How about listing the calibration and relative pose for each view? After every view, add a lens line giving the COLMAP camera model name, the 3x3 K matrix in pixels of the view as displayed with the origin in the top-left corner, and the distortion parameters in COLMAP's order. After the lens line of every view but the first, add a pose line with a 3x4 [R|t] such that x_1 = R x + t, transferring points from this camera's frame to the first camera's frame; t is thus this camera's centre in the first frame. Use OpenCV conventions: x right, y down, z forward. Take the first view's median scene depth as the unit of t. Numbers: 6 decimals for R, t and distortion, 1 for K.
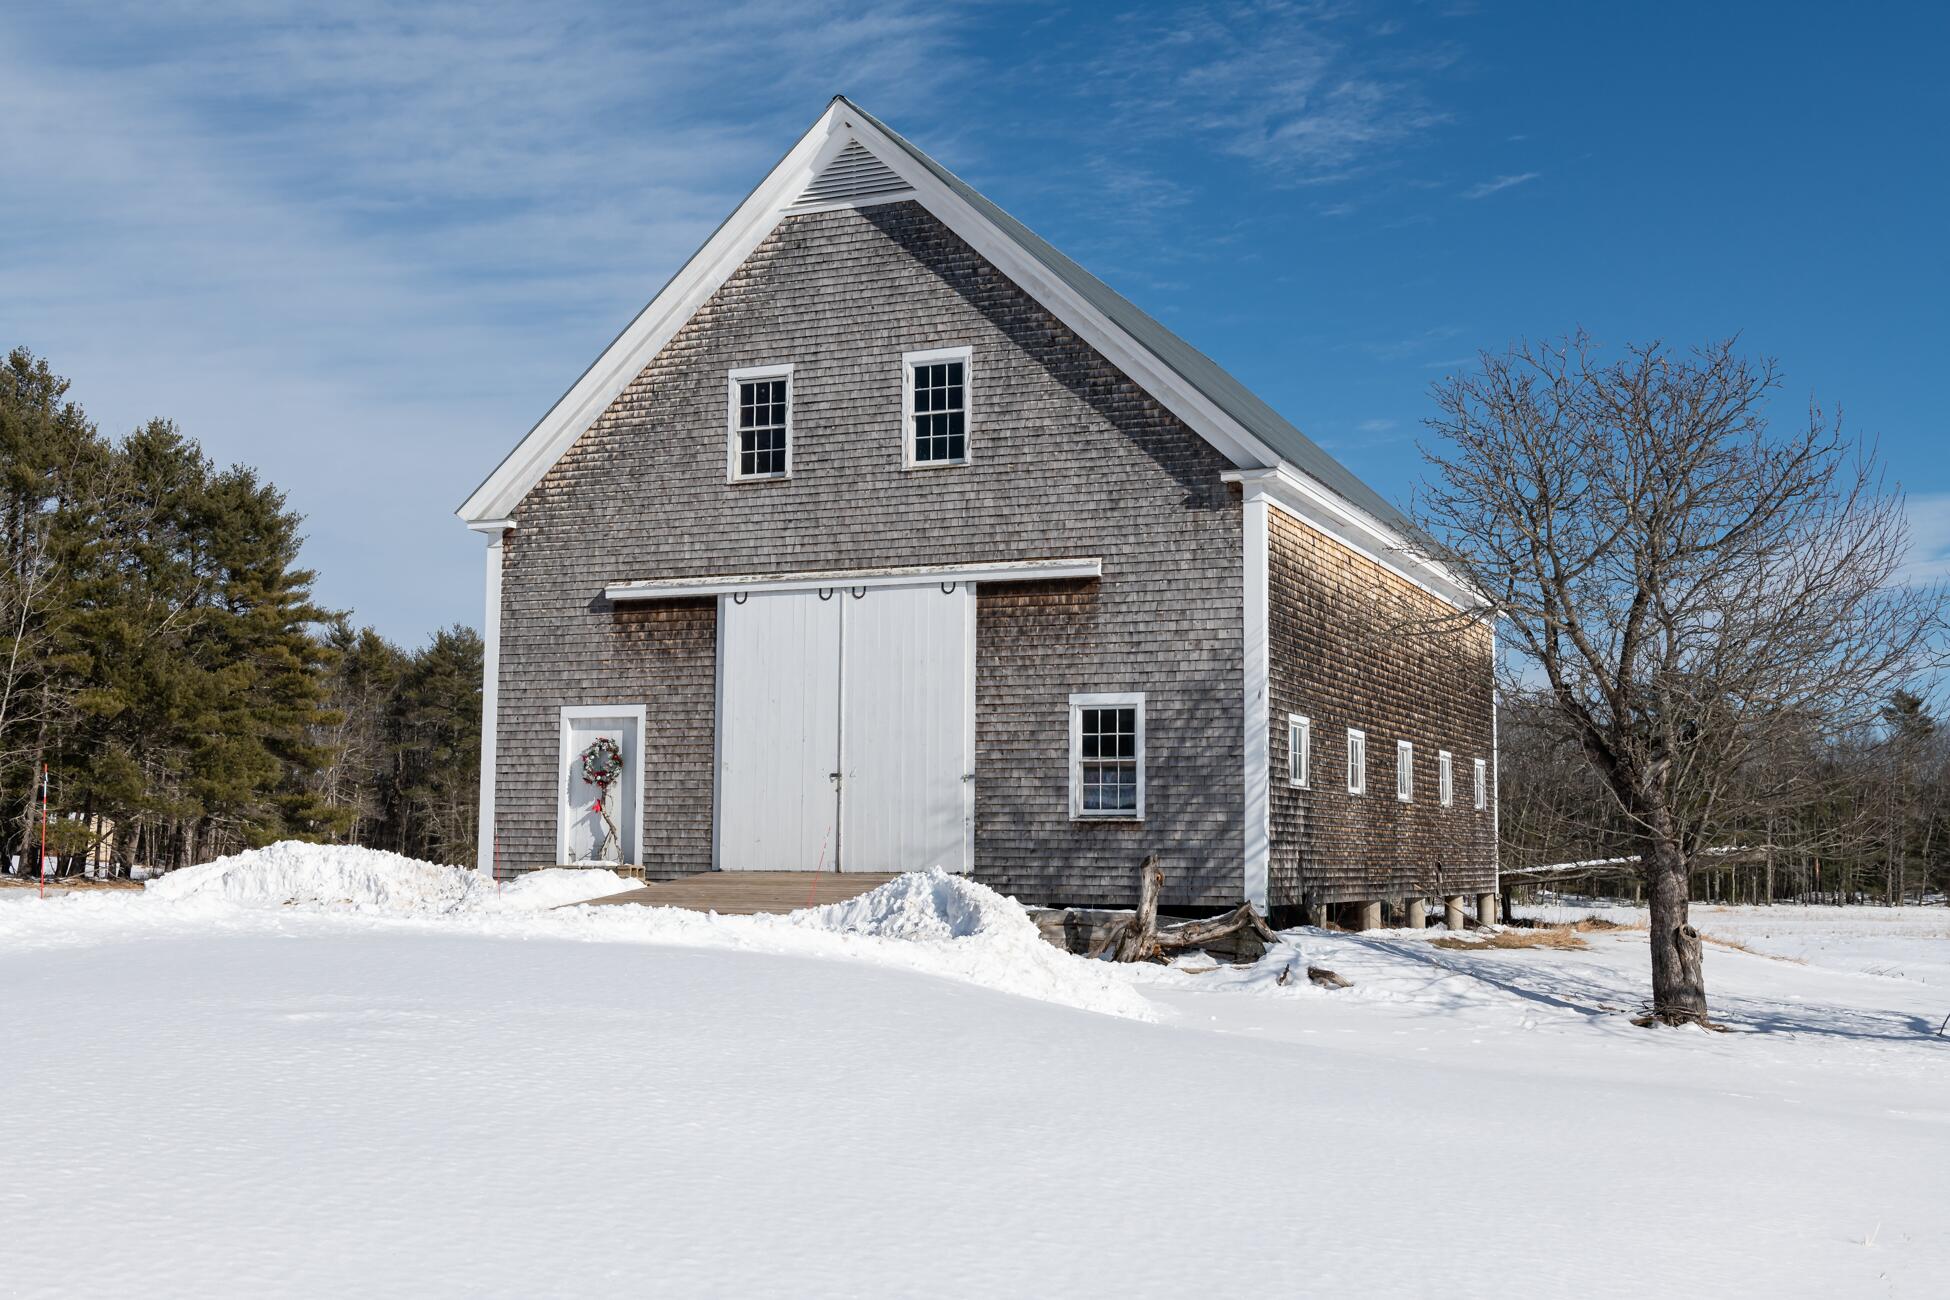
lens RADIAL K [[2116.3, 0, 975.0], [0, 2116.3, 650.0], [0, 0, 1]] dist [-0.020466, 0.005163]
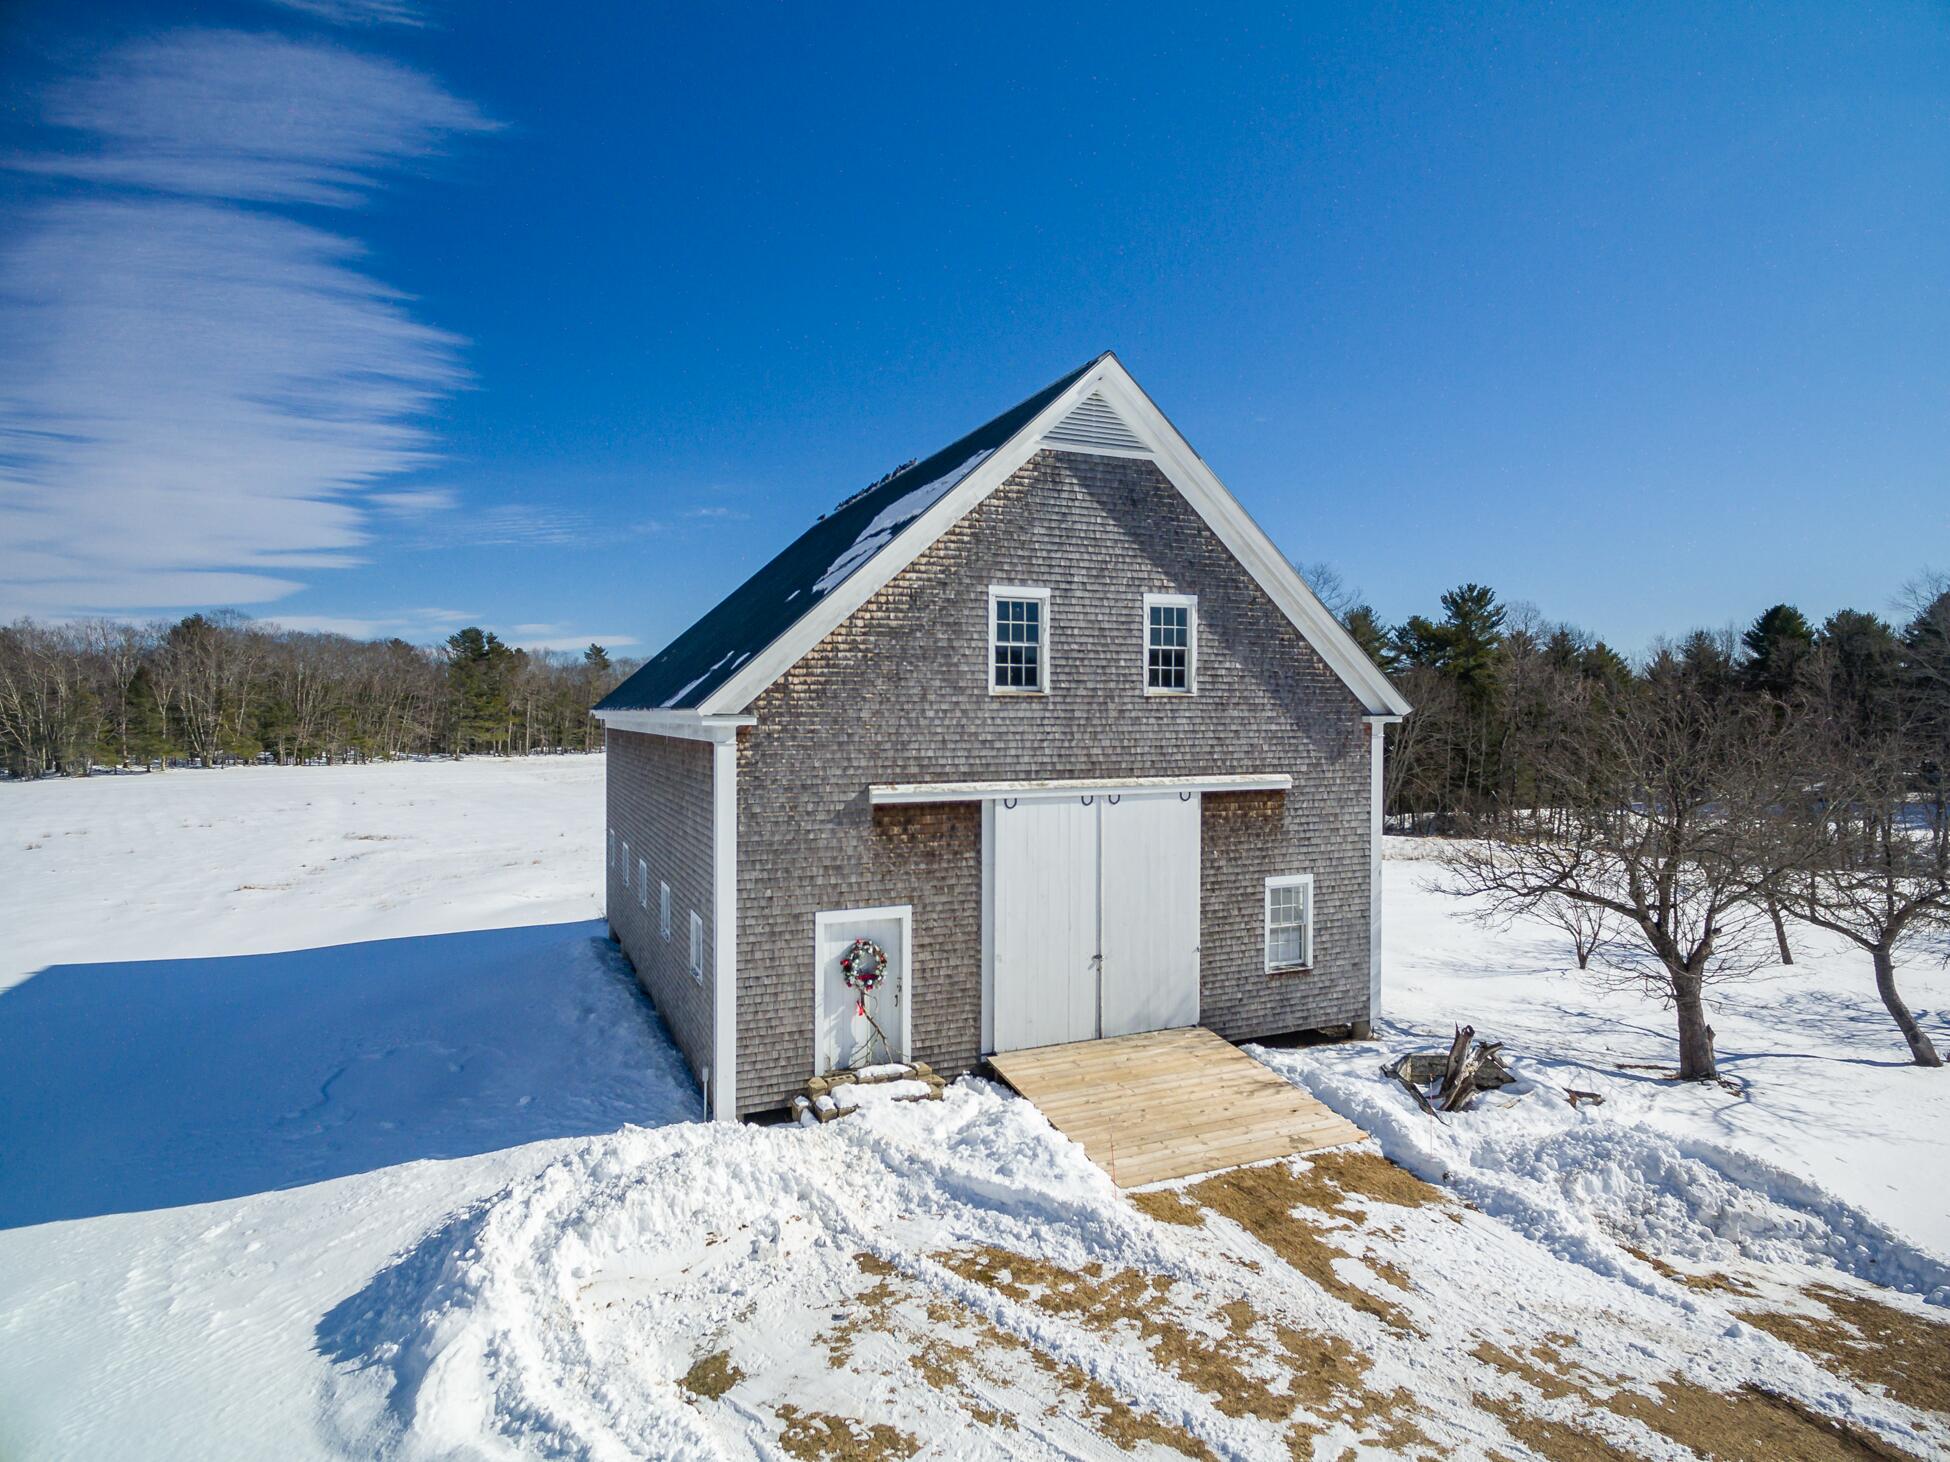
lens RADIAL K [[1078.4, 0, 975.0], [0, 1078.4, 731.0], [0, 0, 1]] dist [0.003939, 0.000927]
pose [[0.680450, -0.020898, 0.732497, -0.522833], [-0.067374, 0.993575, 0.090934, -0.109728], [-0.729691, -0.111228, 0.674670, 0.638626]]
